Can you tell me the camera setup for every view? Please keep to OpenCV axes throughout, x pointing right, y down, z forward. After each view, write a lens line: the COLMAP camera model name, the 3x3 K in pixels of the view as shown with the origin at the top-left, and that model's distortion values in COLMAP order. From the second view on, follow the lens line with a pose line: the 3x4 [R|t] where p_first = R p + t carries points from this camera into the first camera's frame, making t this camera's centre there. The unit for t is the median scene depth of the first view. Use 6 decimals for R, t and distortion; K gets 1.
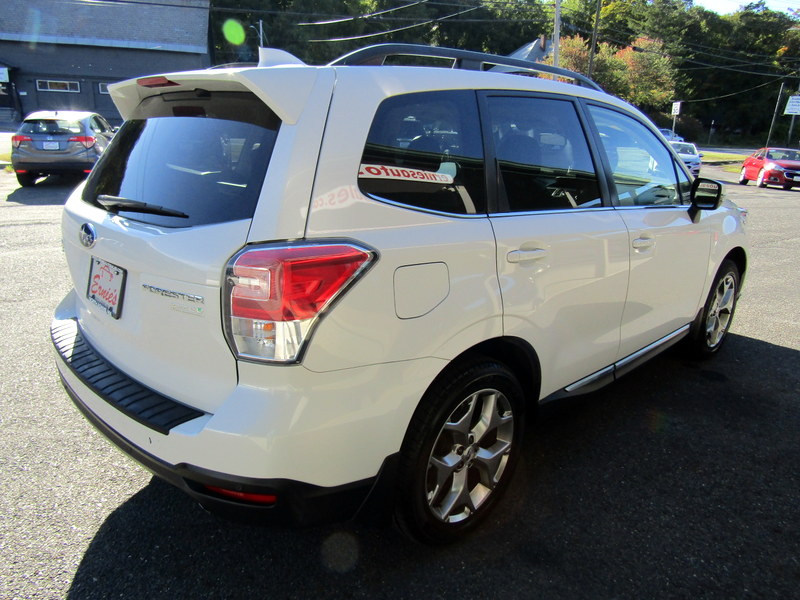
lens RADIAL K [[575.1, 0, 399.8], [0, 575.1, 304.9], [0, 0, 1]] dist [0.026007, -0.009335]
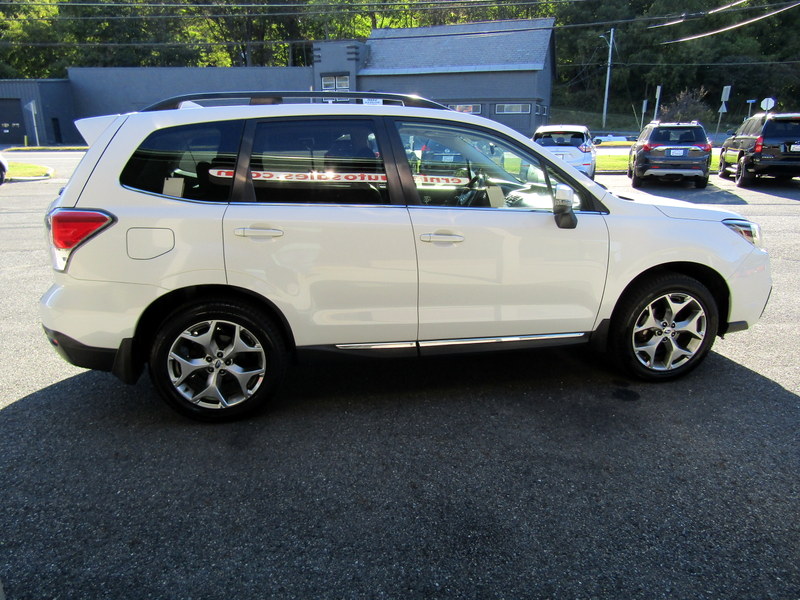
lens RADIAL K [[575.1, 0, 399.1], [0, 575.1, 297.7], [0, 0, 1]] dist [0.026007, -0.009335]
pose [[0.828726, 0.123879, -0.545773, 0.864998], [-0.138769, 0.990225, 0.014048, 0.002730], [0.542178, 0.064094, 0.837815, 0.001639]]
